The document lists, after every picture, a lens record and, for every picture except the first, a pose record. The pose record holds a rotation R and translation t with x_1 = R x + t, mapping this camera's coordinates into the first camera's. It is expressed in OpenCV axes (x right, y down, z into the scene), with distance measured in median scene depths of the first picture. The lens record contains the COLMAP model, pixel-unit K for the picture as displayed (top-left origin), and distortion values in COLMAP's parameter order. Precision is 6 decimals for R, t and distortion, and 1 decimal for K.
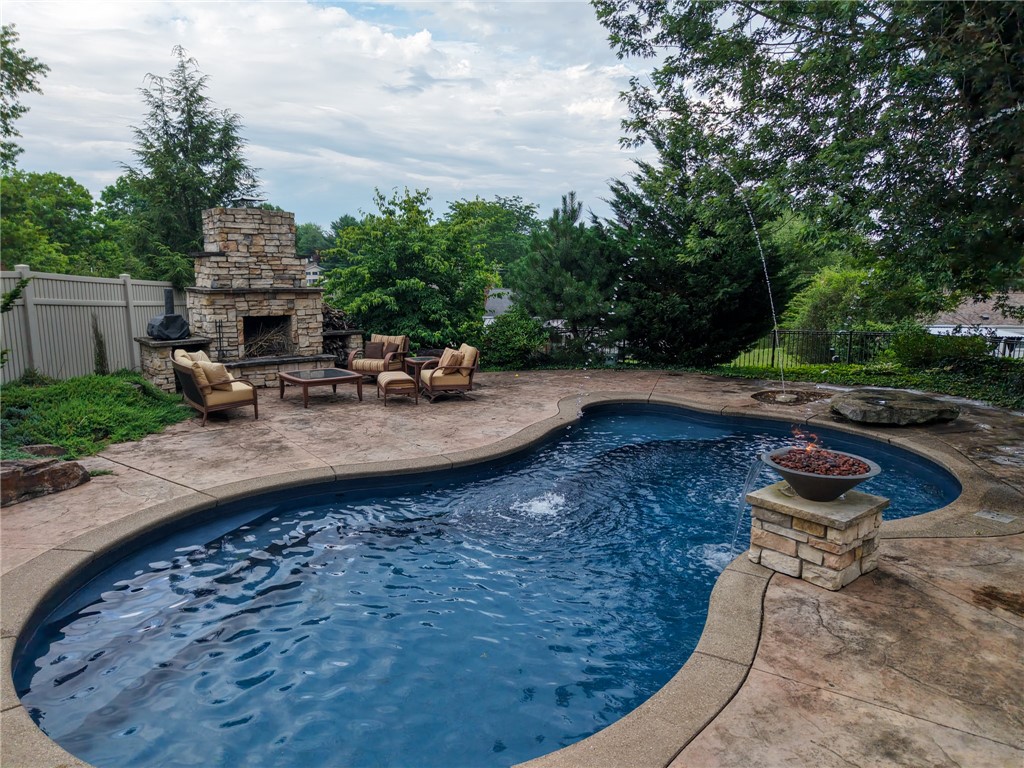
lens RADIAL K [[689.2, 0, 529.5], [0, 689.2, 367.5], [0, 0, 1]] dist [0.057329, -0.069030]
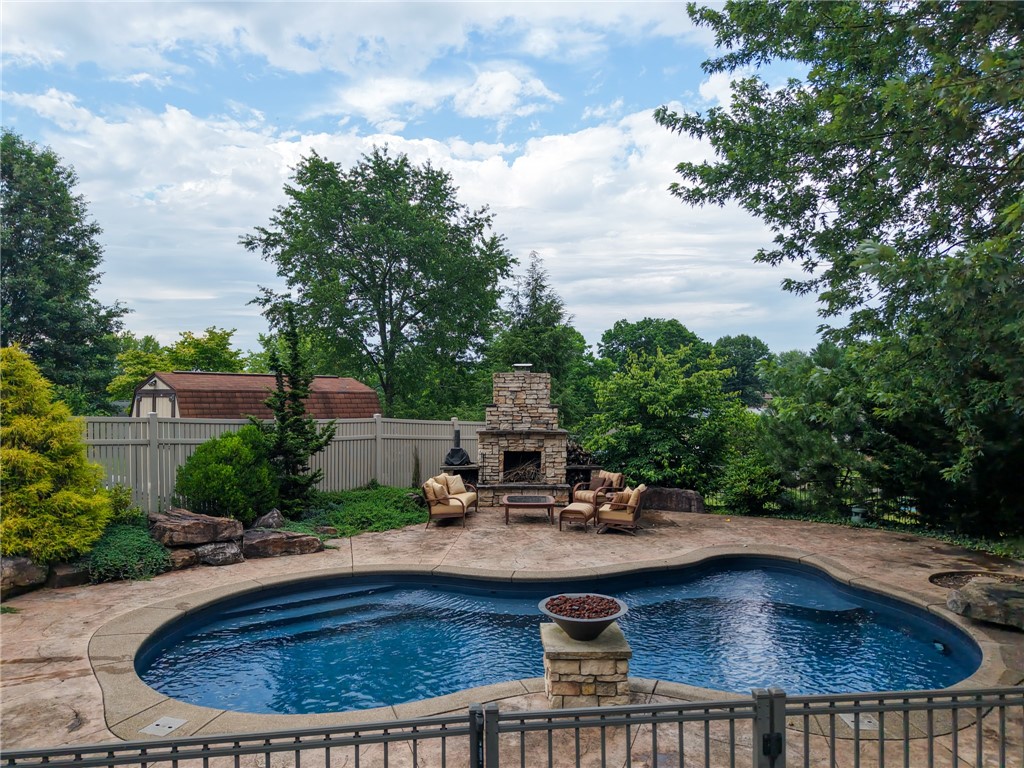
lens RADIAL K [[689.2, 0, 529.5], [0, 689.2, 367.5], [0, 0, 1]] dist [0.057329, -0.069030]
pose [[0.782226, -0.024794, -0.622502, 0.453226], [-0.087062, 0.985052, -0.148635, -0.037337], [0.616882, 0.170462, 0.768374, -0.030423]]
